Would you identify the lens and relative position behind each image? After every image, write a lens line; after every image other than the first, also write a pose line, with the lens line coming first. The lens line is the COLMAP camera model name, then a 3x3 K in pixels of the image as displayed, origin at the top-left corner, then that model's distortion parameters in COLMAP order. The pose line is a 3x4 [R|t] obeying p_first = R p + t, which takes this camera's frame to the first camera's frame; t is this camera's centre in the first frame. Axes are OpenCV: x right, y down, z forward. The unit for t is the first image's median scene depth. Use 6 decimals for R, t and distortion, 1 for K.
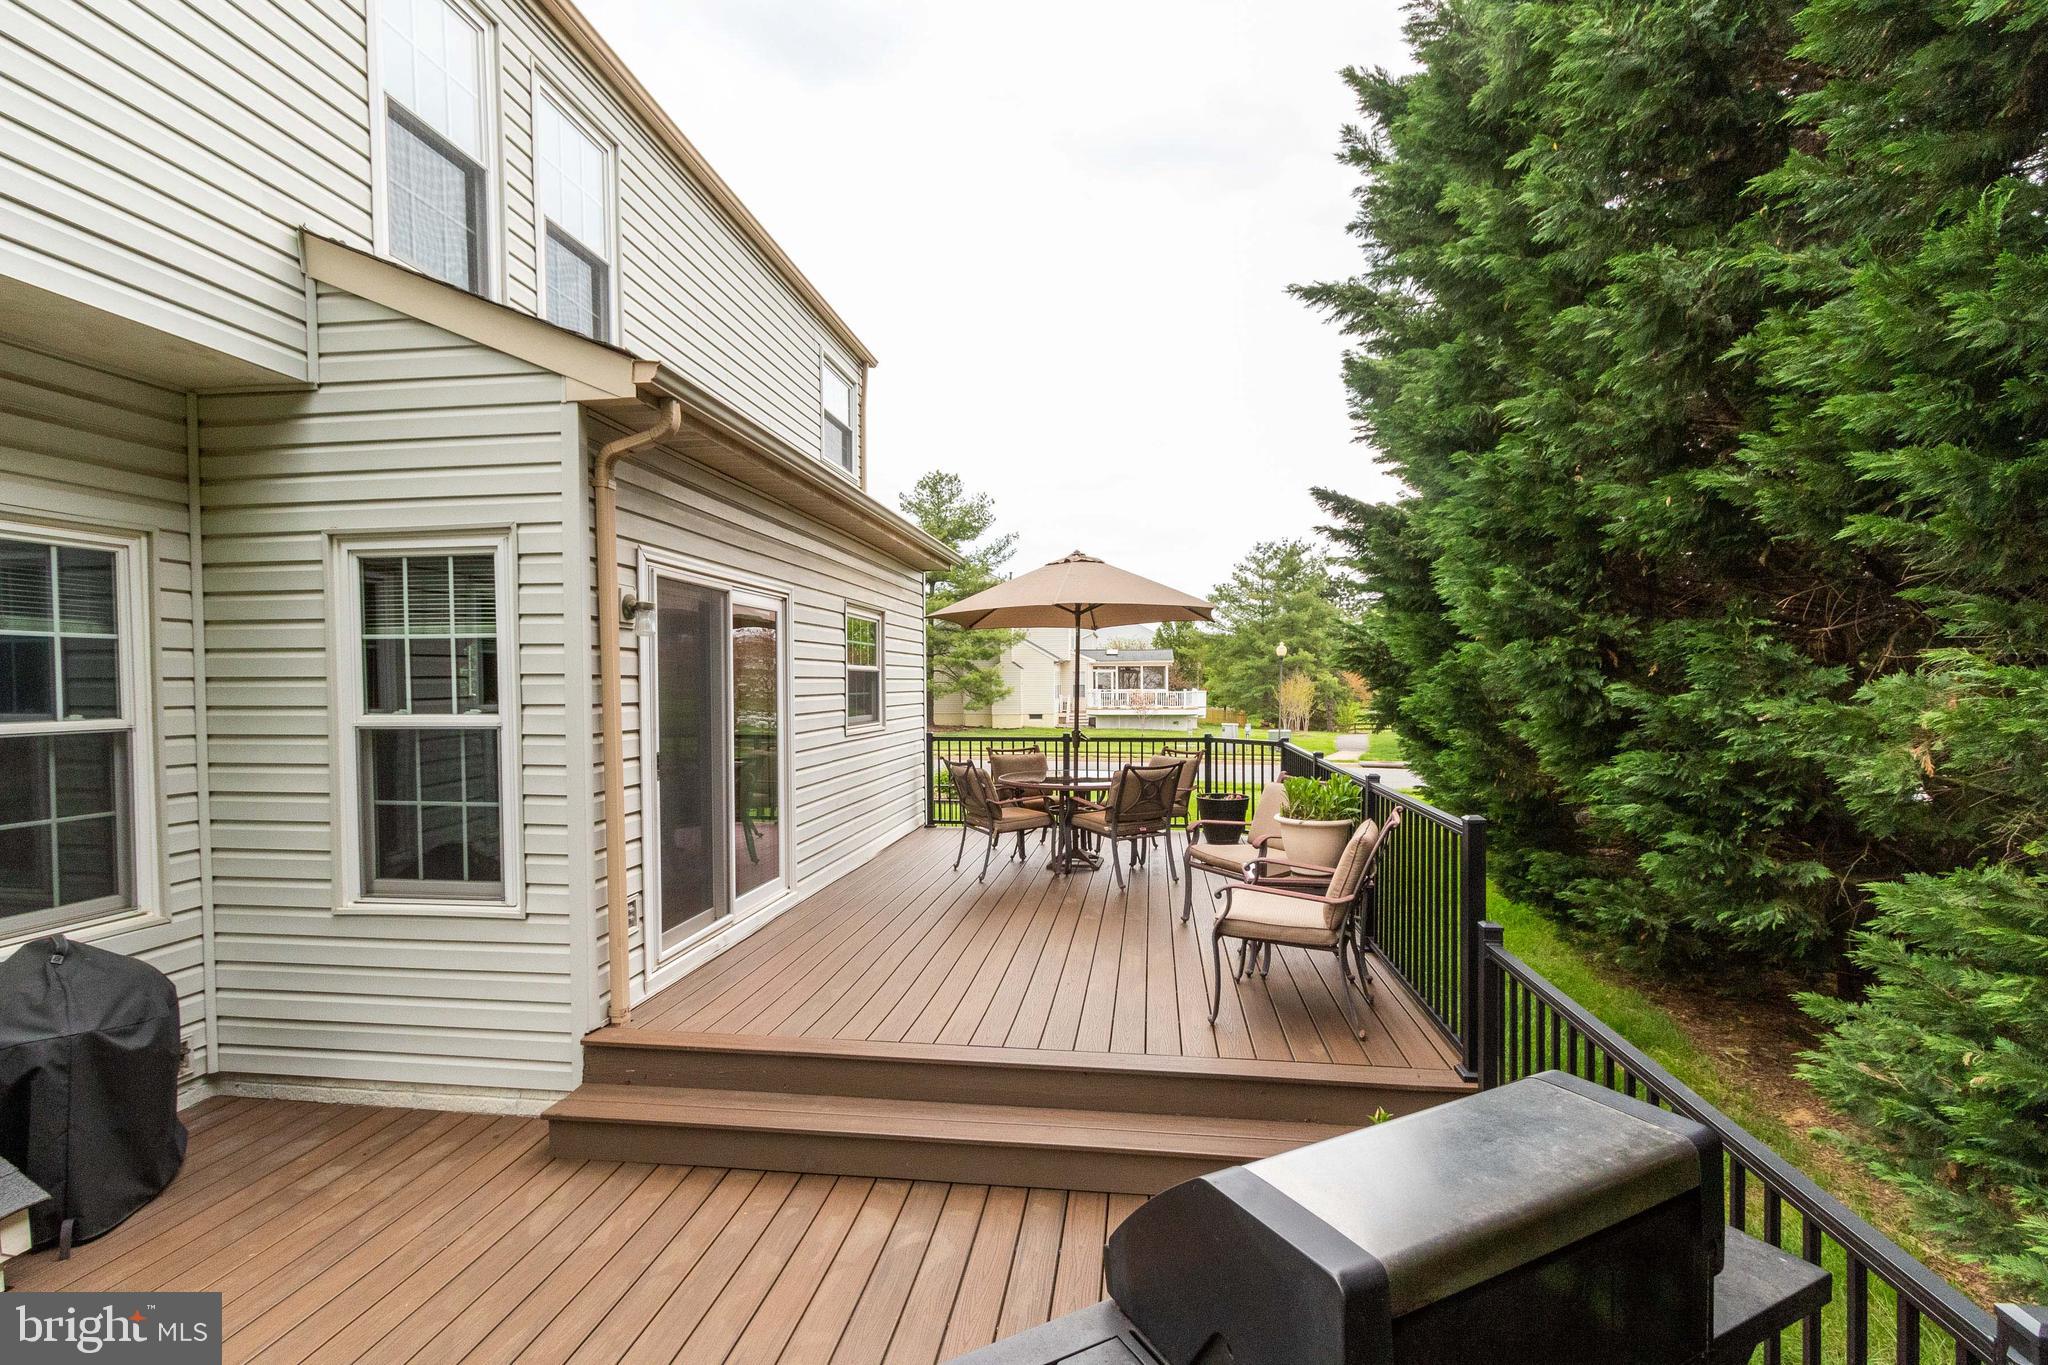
lens RADIAL K [[936.5, 0, 1025.8], [0, 936.5, 691.2], [0, 0, 1]] dist [0.005364, -0.002343]
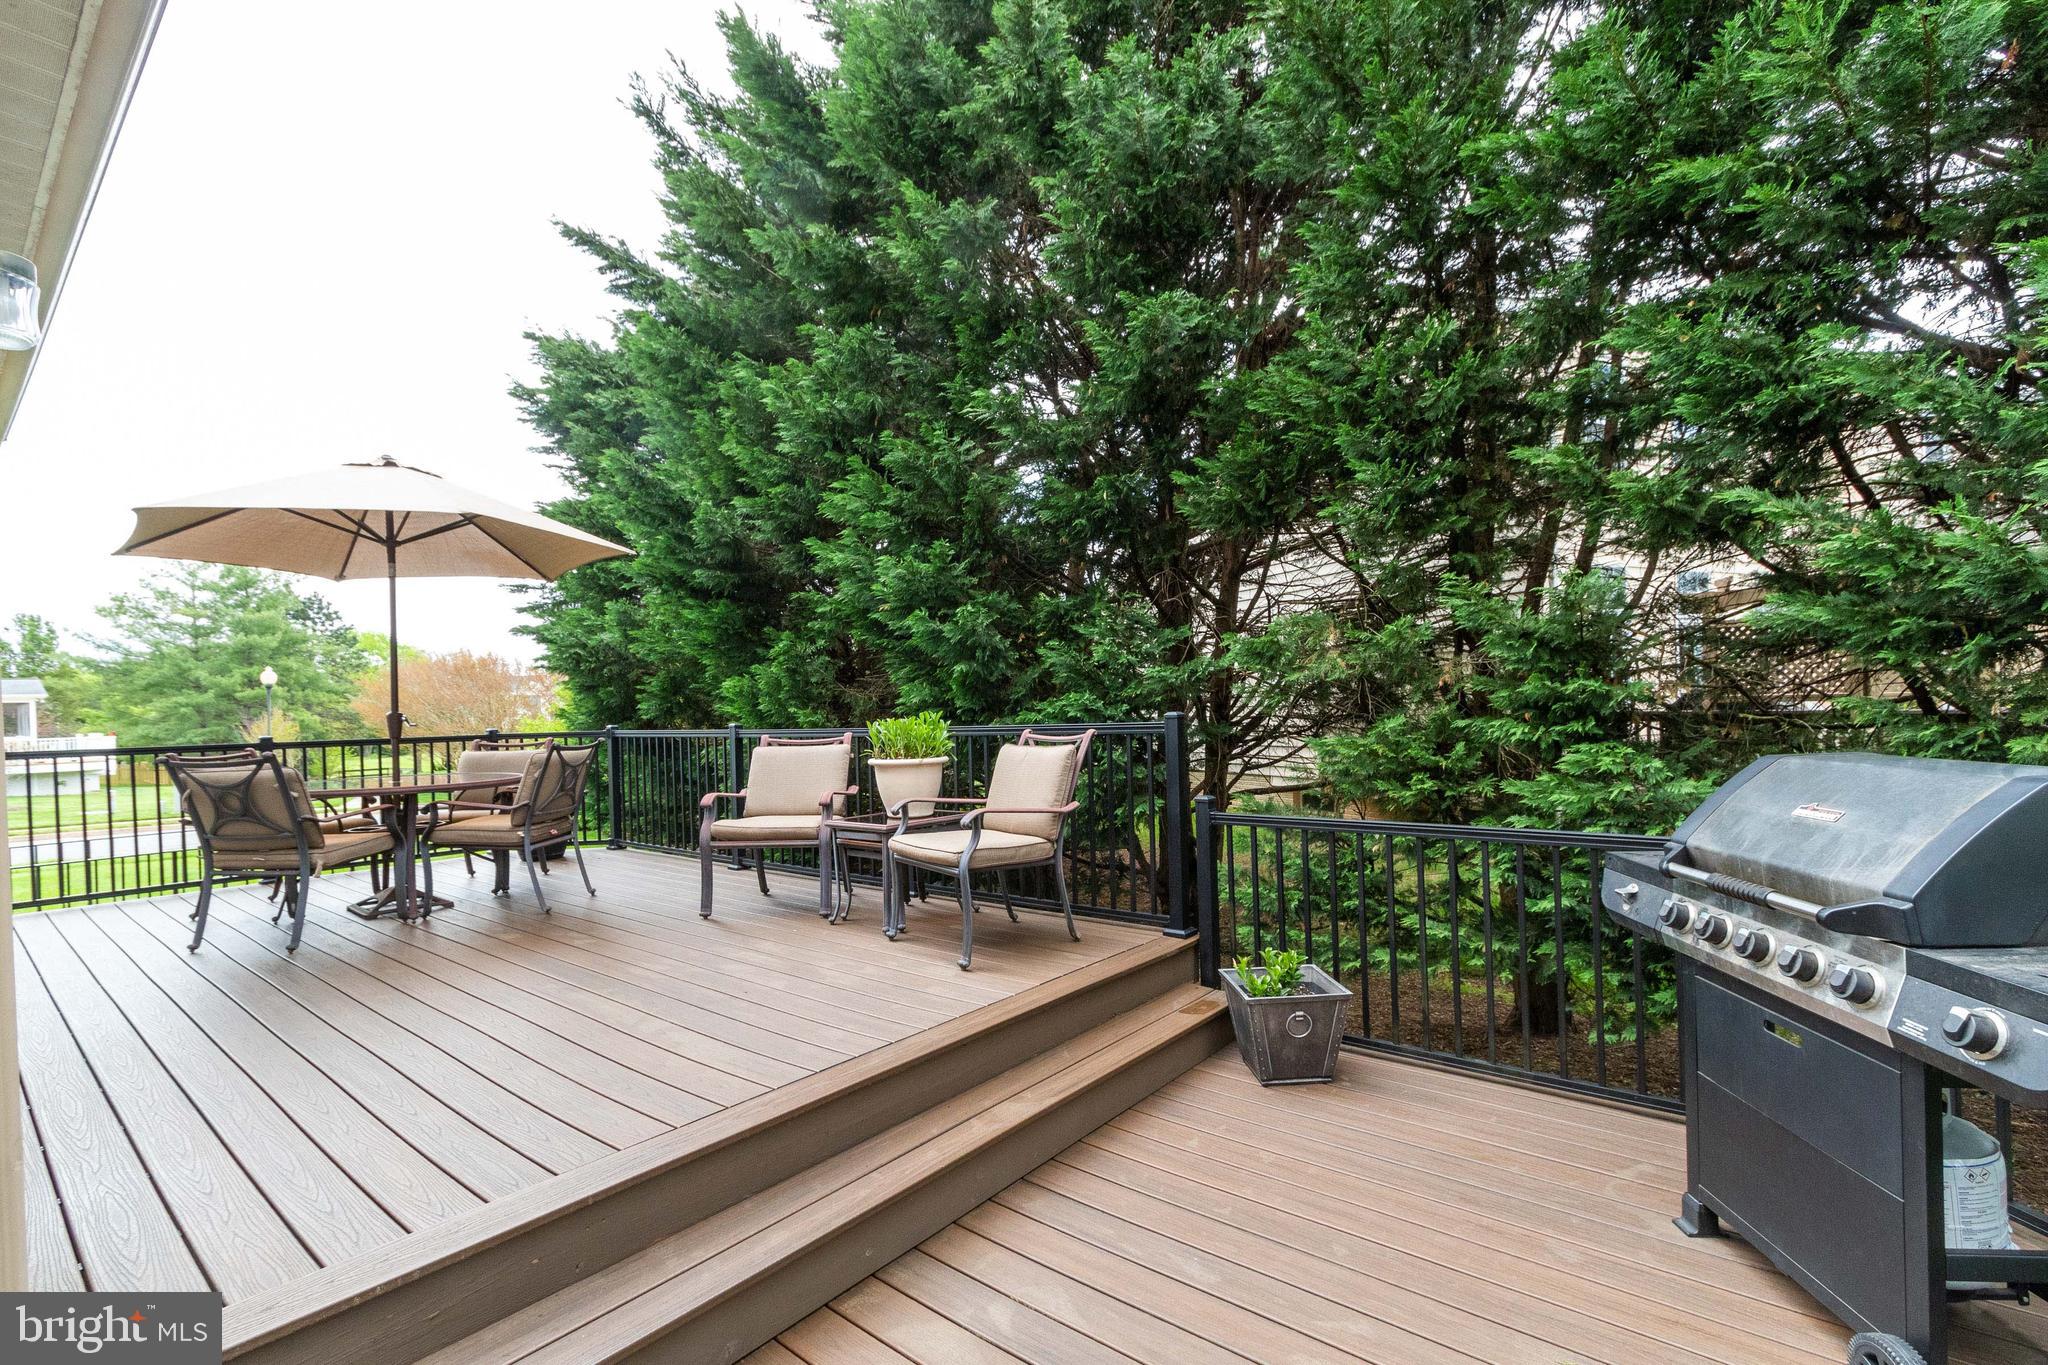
lens RADIAL K [[936.5, 0, 1015.1], [0, 936.5, 689.7], [0, 0, 1]] dist [0.005364, -0.002343]
pose [[0.537214, 0.004878, 0.843432, -0.286579], [0.036060, 0.998936, -0.028745, 0.061922], [-0.842675, 0.045856, 0.536467, 0.250235]]
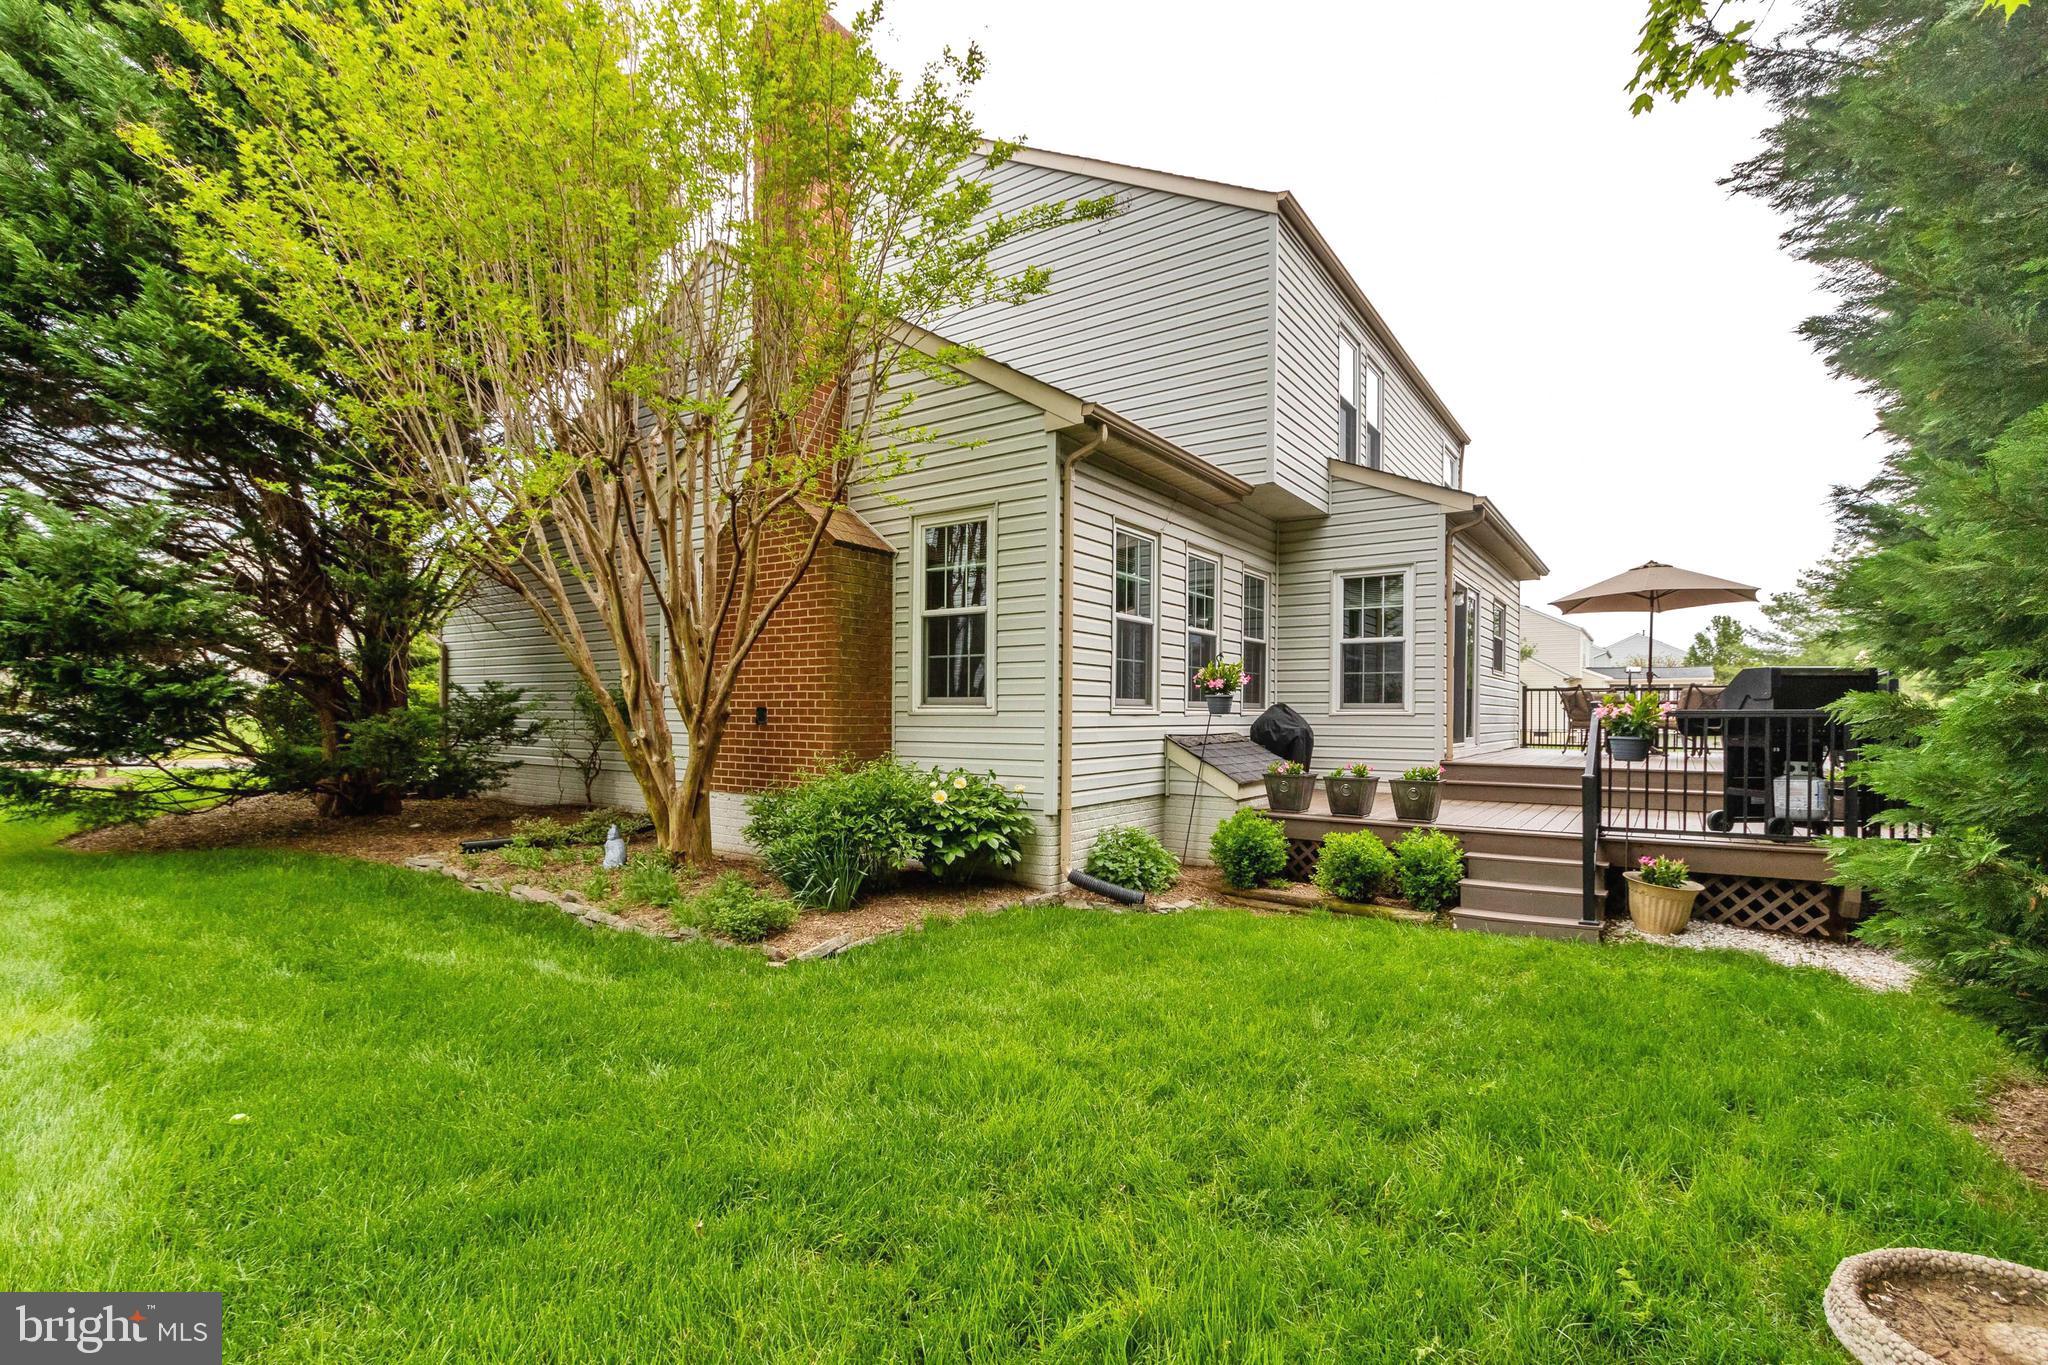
lens RADIAL K [[936.5, 0, 1020.8], [0, 936.5, 709.5], [0, 0, 1]] dist [0.005364, -0.002343]
pose [[0.888222, 0.012225, -0.459252, -0.166544], [-0.018681, 0.999780, -0.009517, 0.143741], [0.459035, 0.017032, 0.888255, -0.938605]]
